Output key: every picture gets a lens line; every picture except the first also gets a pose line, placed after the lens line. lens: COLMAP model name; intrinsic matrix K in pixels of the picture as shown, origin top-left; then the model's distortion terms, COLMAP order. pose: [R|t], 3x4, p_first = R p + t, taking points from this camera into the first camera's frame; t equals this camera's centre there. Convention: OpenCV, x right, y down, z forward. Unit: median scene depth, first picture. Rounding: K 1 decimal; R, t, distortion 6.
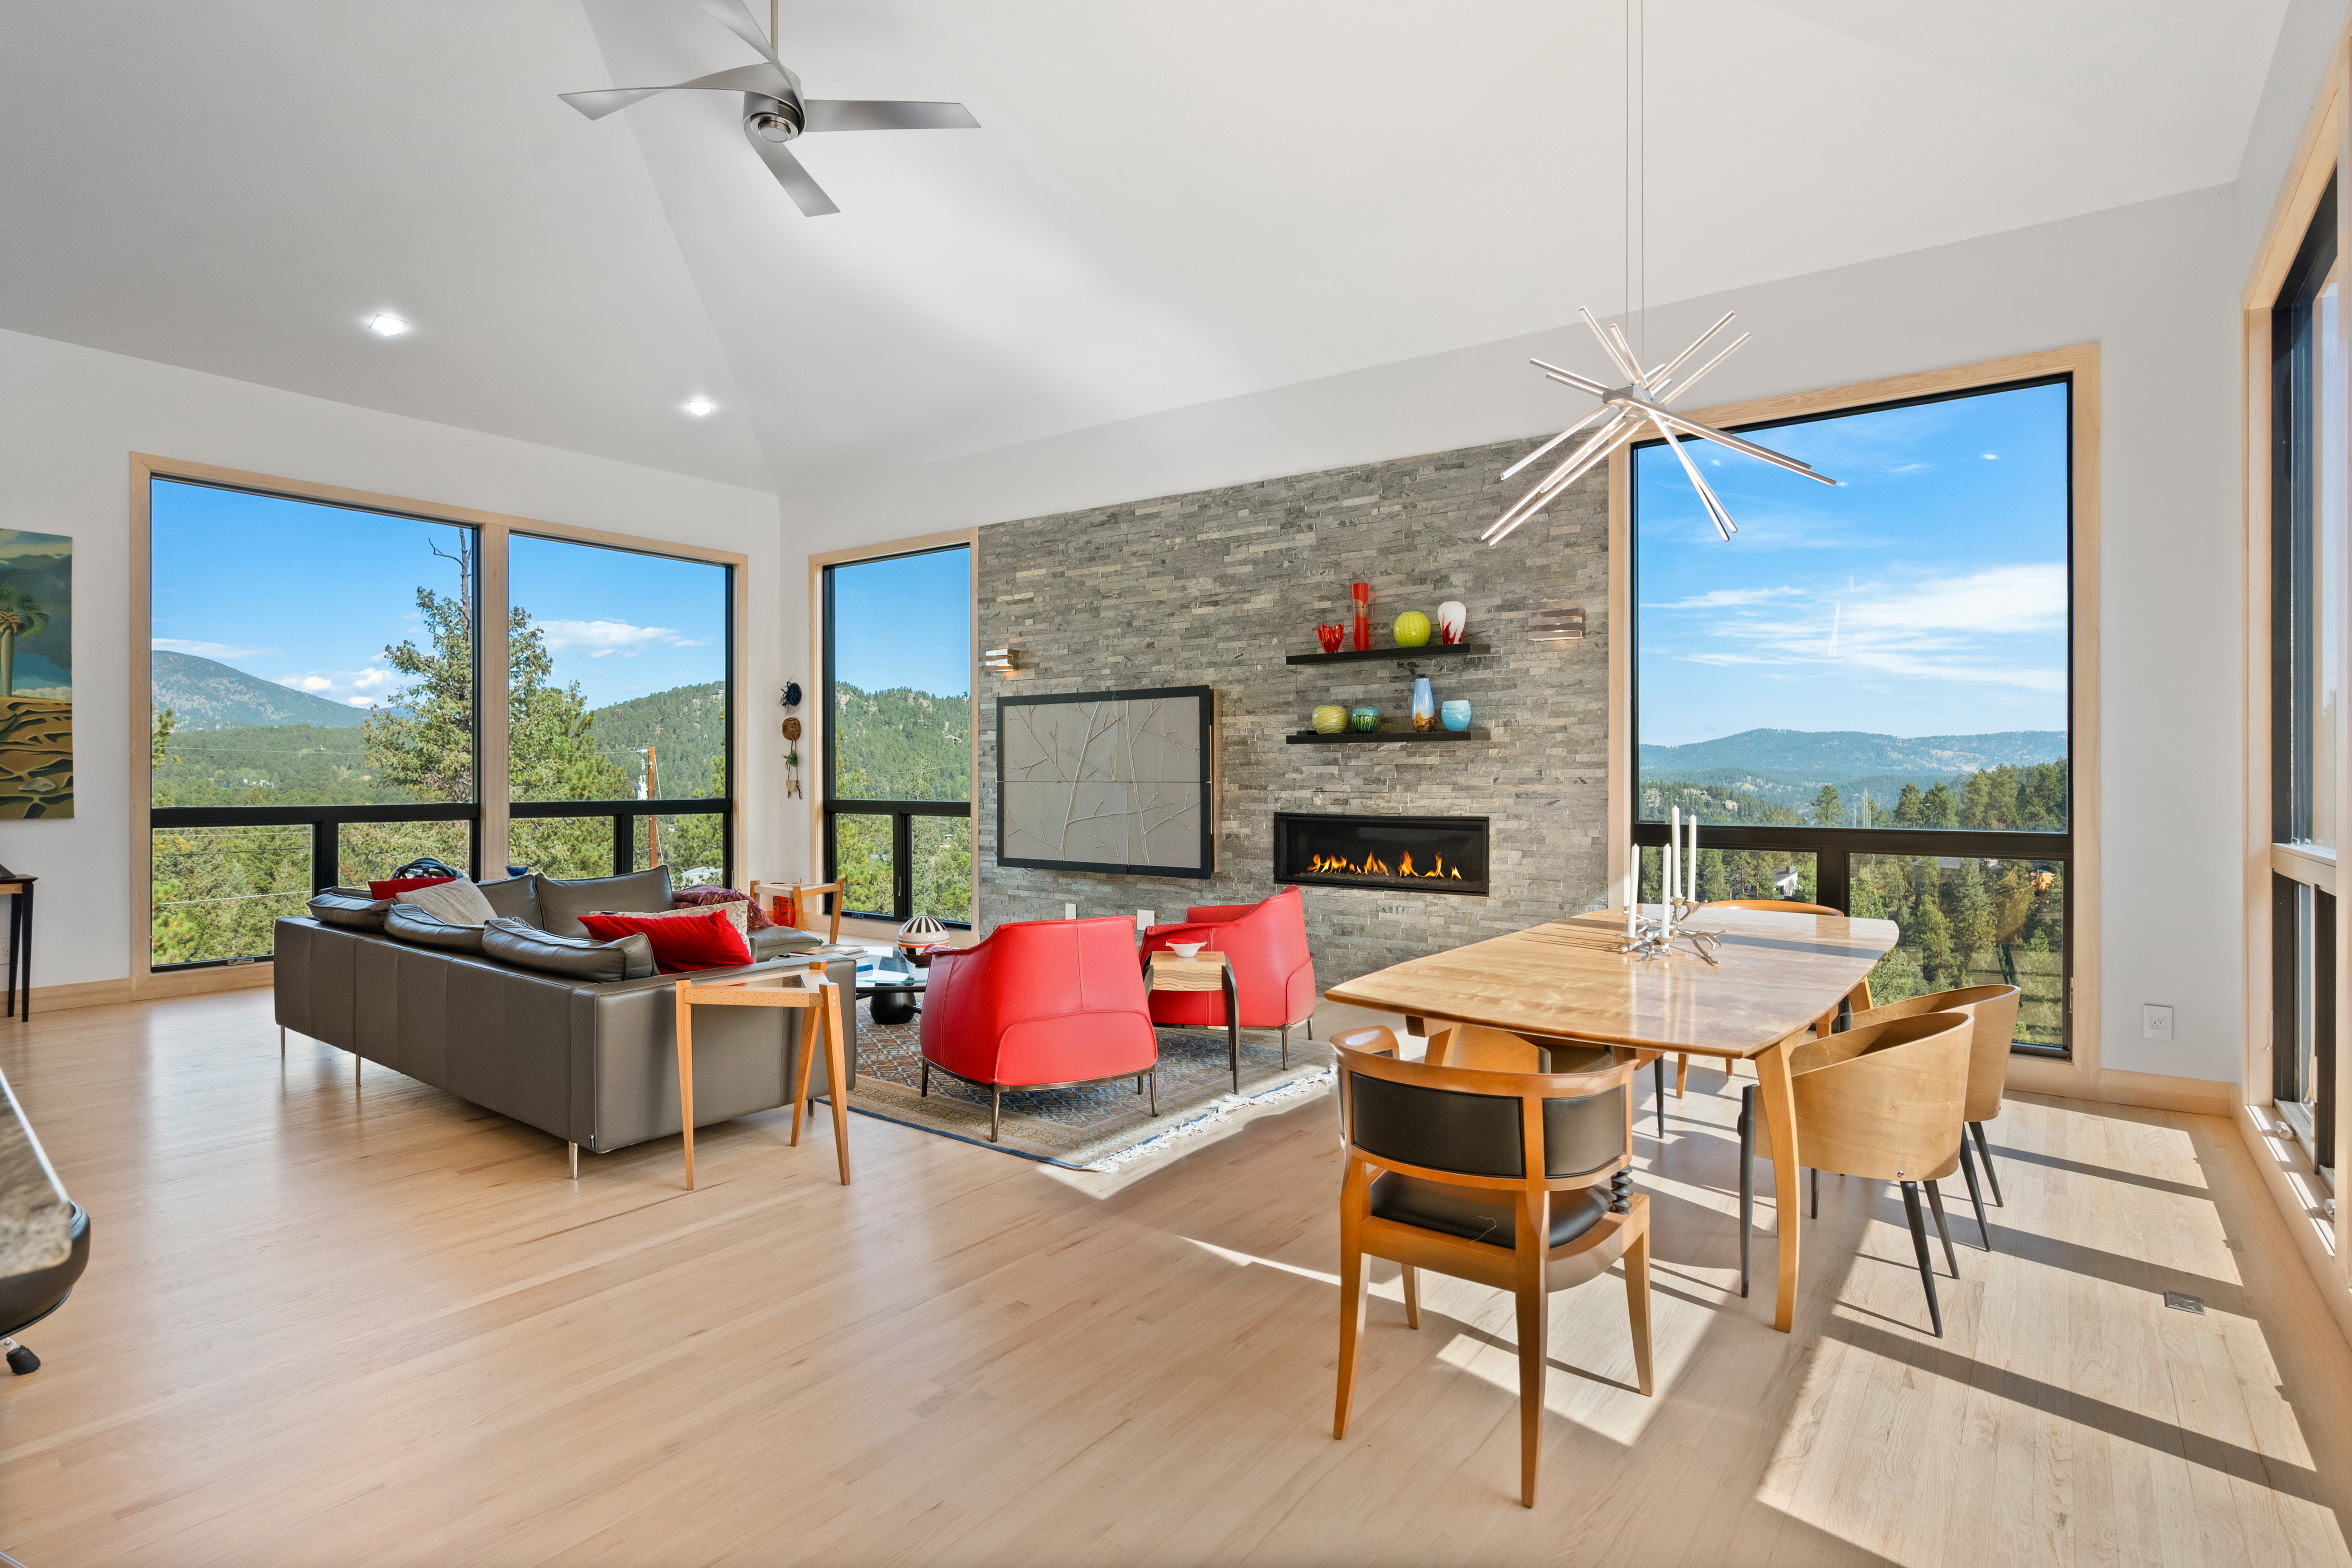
lens RADIAL K [[1190.7, 0, 1176.0], [0, 1190.7, 784.0], [0, 0, 1]] dist [-0.002778, -0.001001]
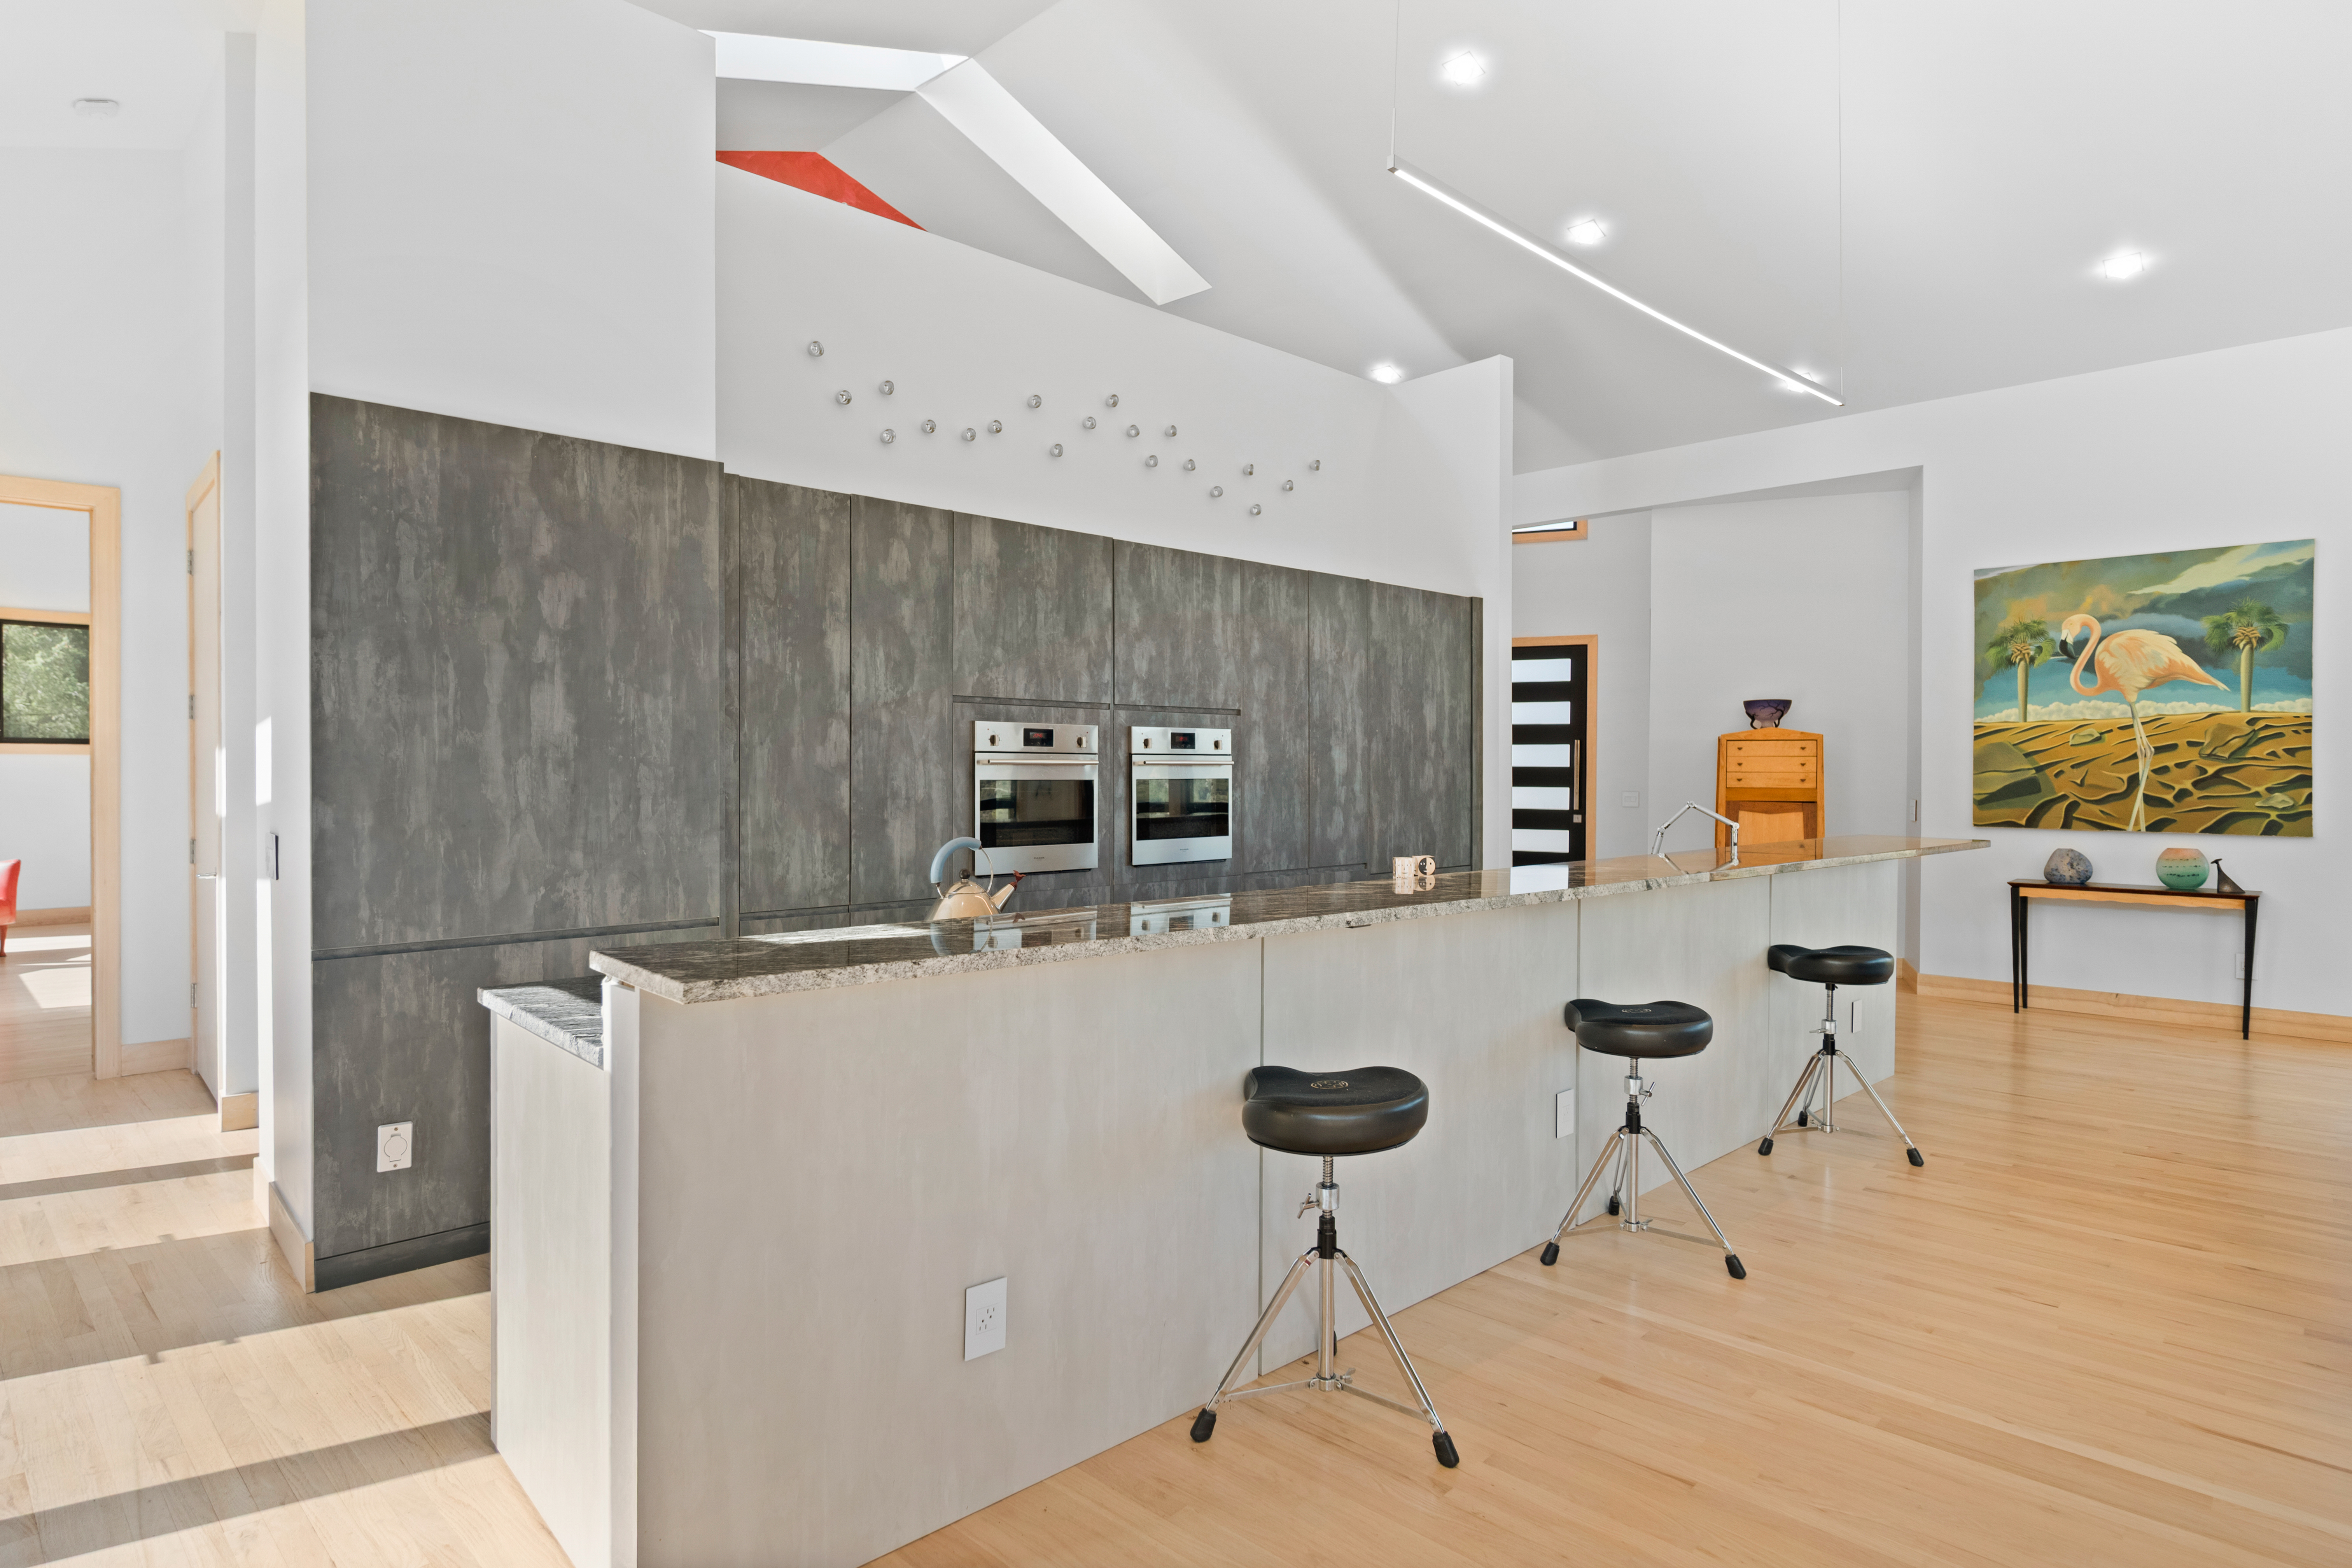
lens RADIAL K [[1248.3, 0, 1164.8], [0, 1248.3, 770.2], [0, 0, 1]] dist [0.000069, -0.000285]
pose [[-0.134736, 0.004958, -0.990869, 0.163927], [-0.008499, 0.999945, 0.006159, -0.021368], [0.990845, 0.009251, -0.134686, 0.217651]]
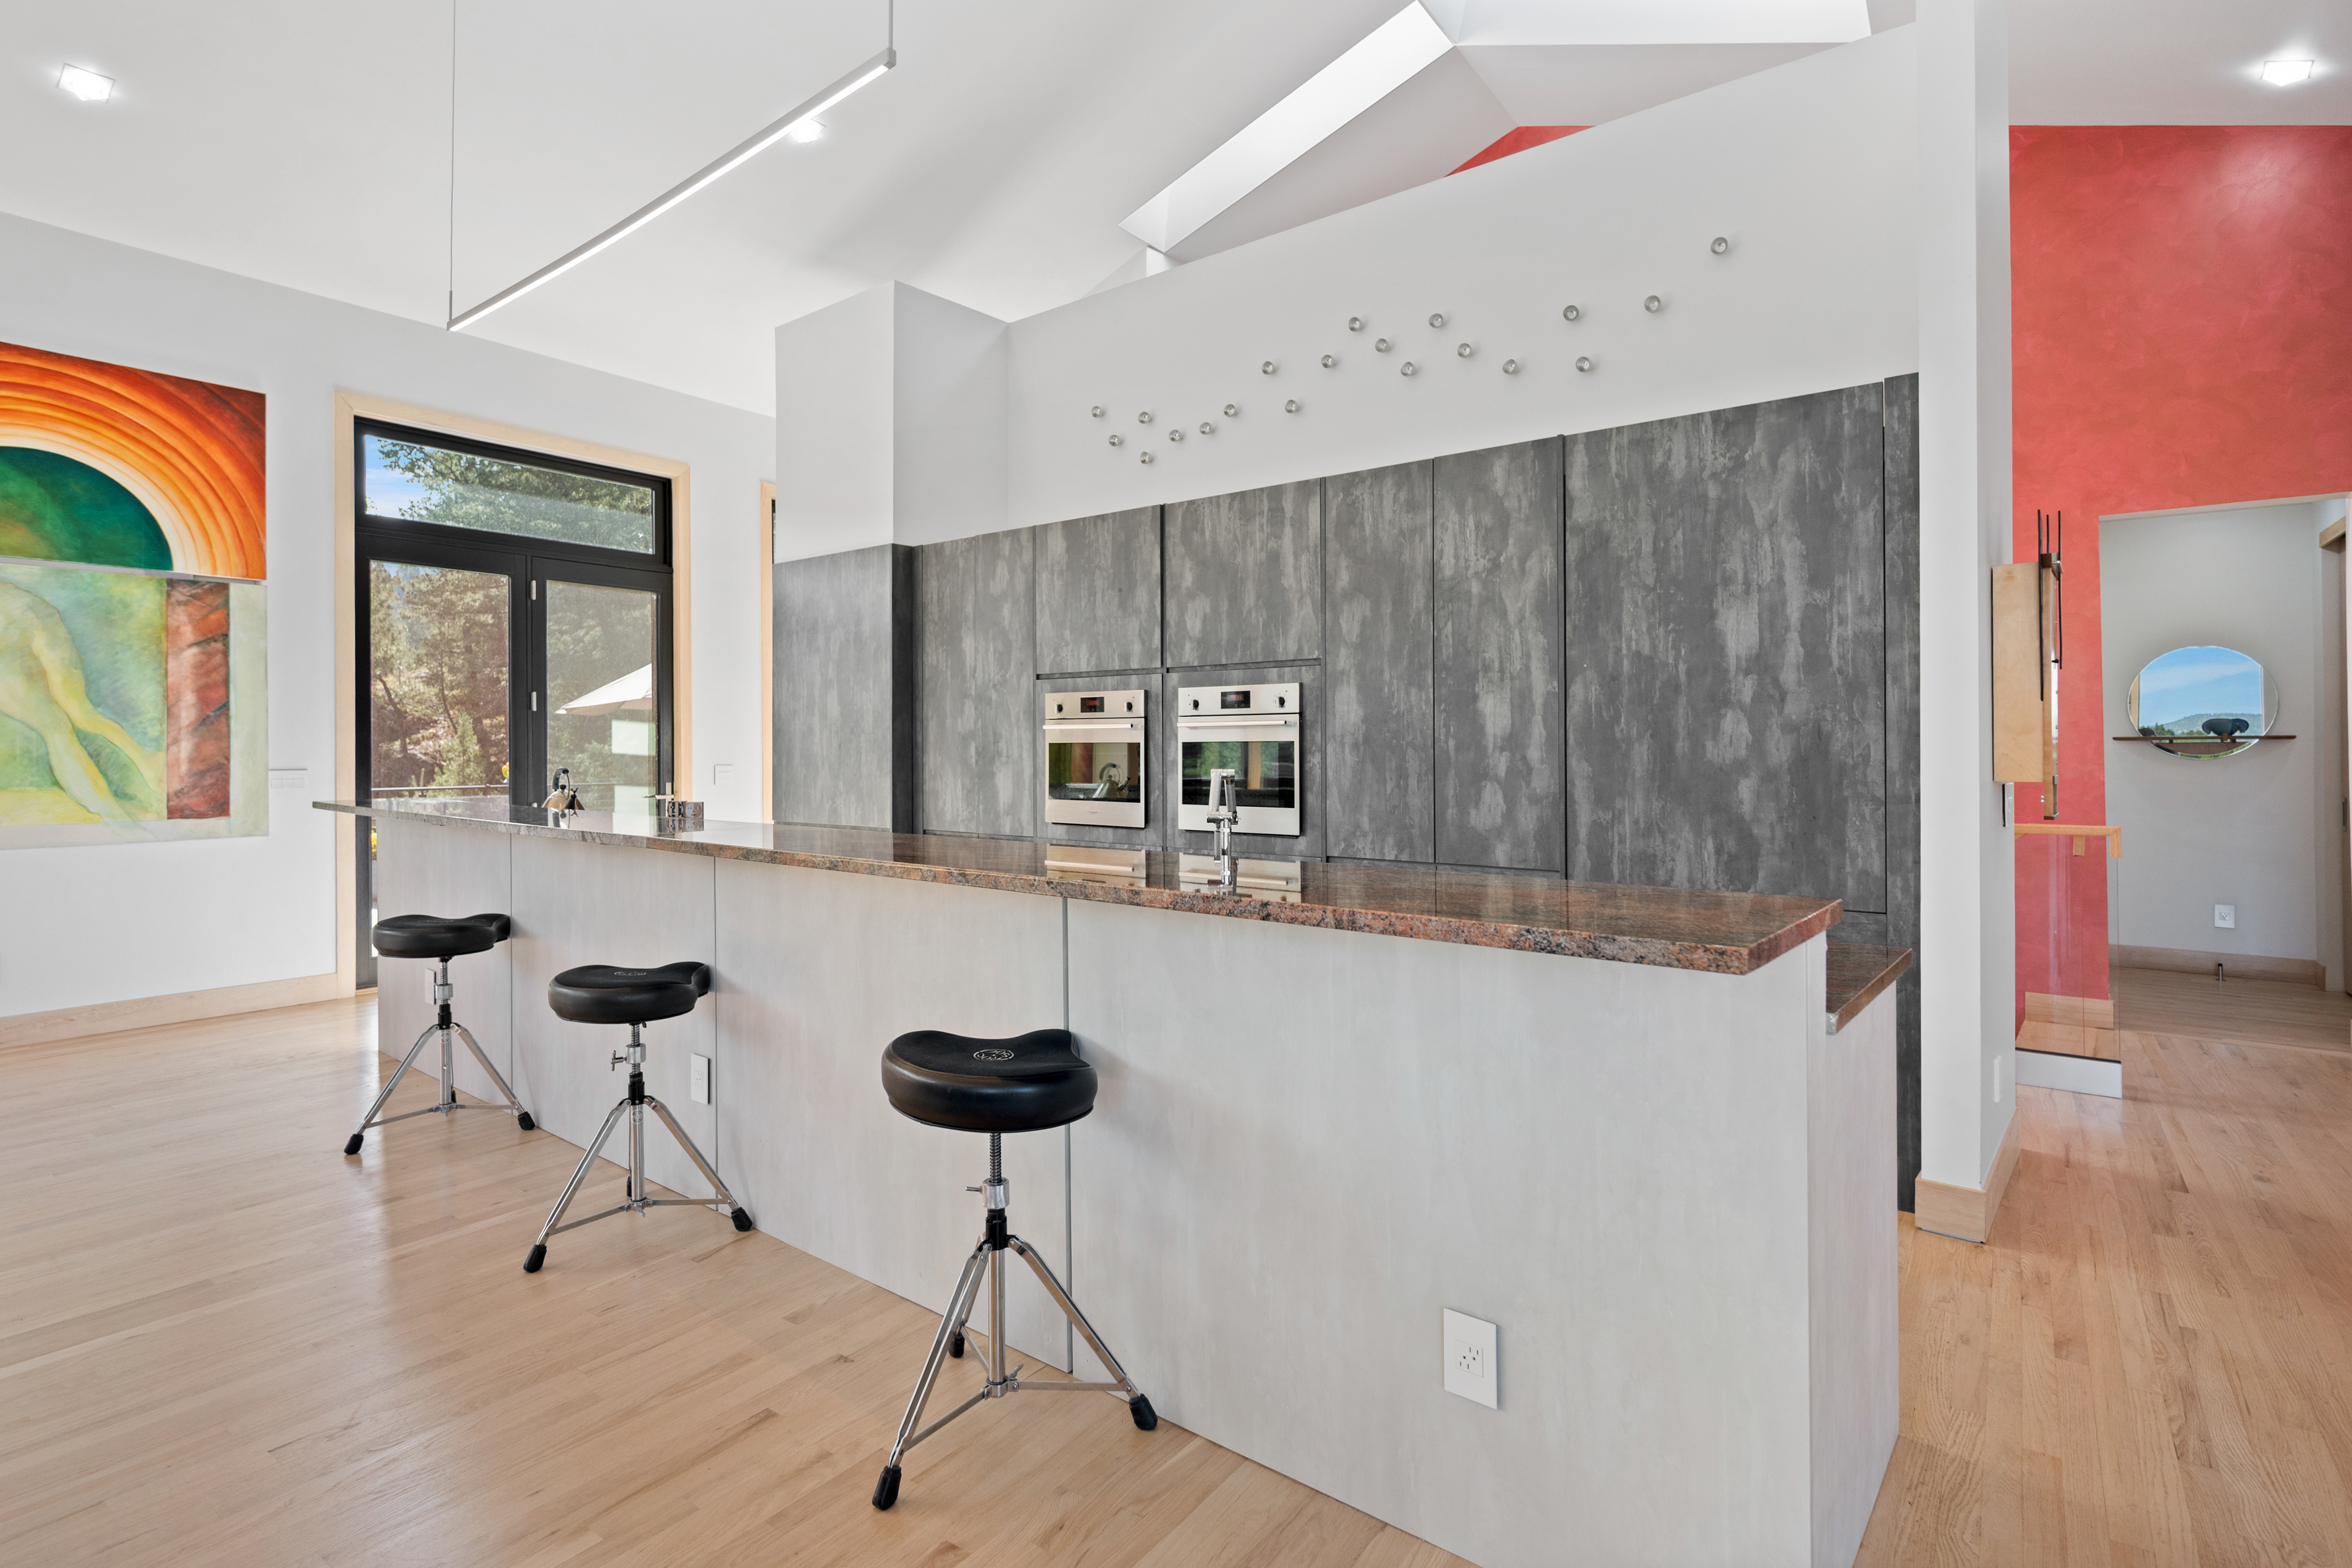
lens RADIAL K [[1189.8, 0, 1163.6], [0, 1189.8, 756.9], [0, 0, 1]] dist [-0.000757, -0.000303]
pose [[-0.999998, -0.001350, -0.001273, -0.589182], [-0.001358, 0.999978, 0.006478, -0.006351], [0.001264, 0.006480, -0.999978, 0.820746]]
